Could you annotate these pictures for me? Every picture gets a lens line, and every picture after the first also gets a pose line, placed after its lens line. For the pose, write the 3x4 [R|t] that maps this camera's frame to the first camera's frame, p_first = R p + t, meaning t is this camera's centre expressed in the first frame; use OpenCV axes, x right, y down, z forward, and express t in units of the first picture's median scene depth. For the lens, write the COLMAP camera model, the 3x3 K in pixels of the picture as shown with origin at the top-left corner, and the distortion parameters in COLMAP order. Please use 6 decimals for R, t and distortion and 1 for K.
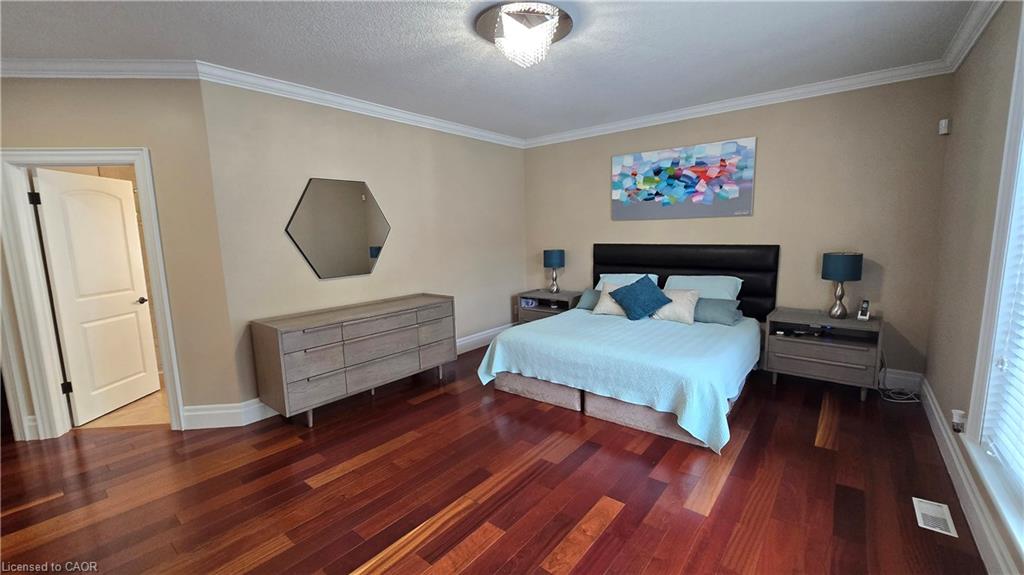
lens RADIAL K [[419.7, 0, 511.8], [0, 419.7, 290.4], [0, 0, 1]] dist [-0.007066, 0.000472]
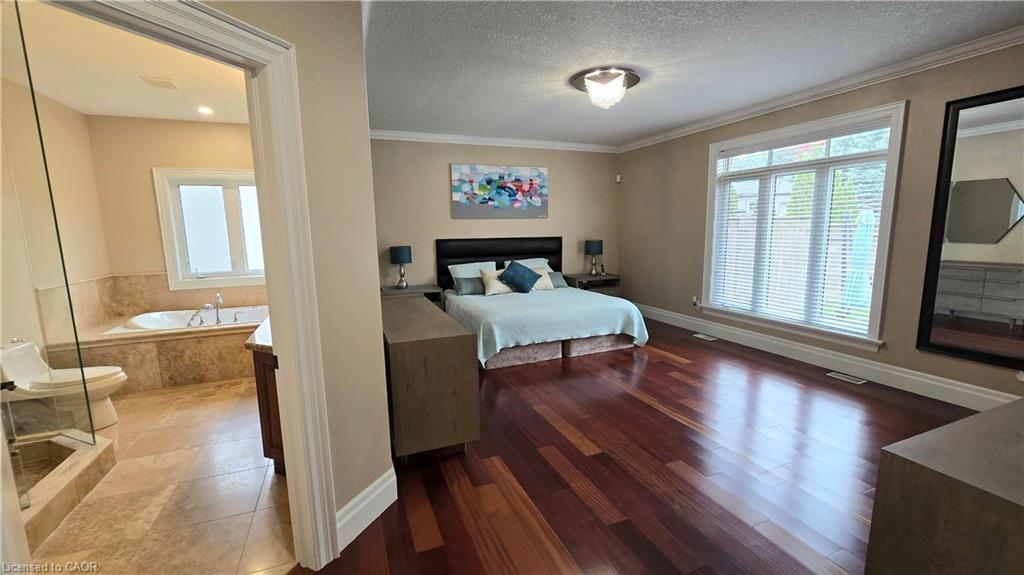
lens RADIAL K [[419.7, 0, 511.8], [0, 419.7, 290.4], [0, 0, 1]] dist [-0.007066, 0.000472]
pose [[0.480679, -0.114875, 0.869339, -0.807868], [0.126724, 0.990075, 0.060760, -0.022182], [-0.867691, 0.080961, 0.490466, 0.342825]]
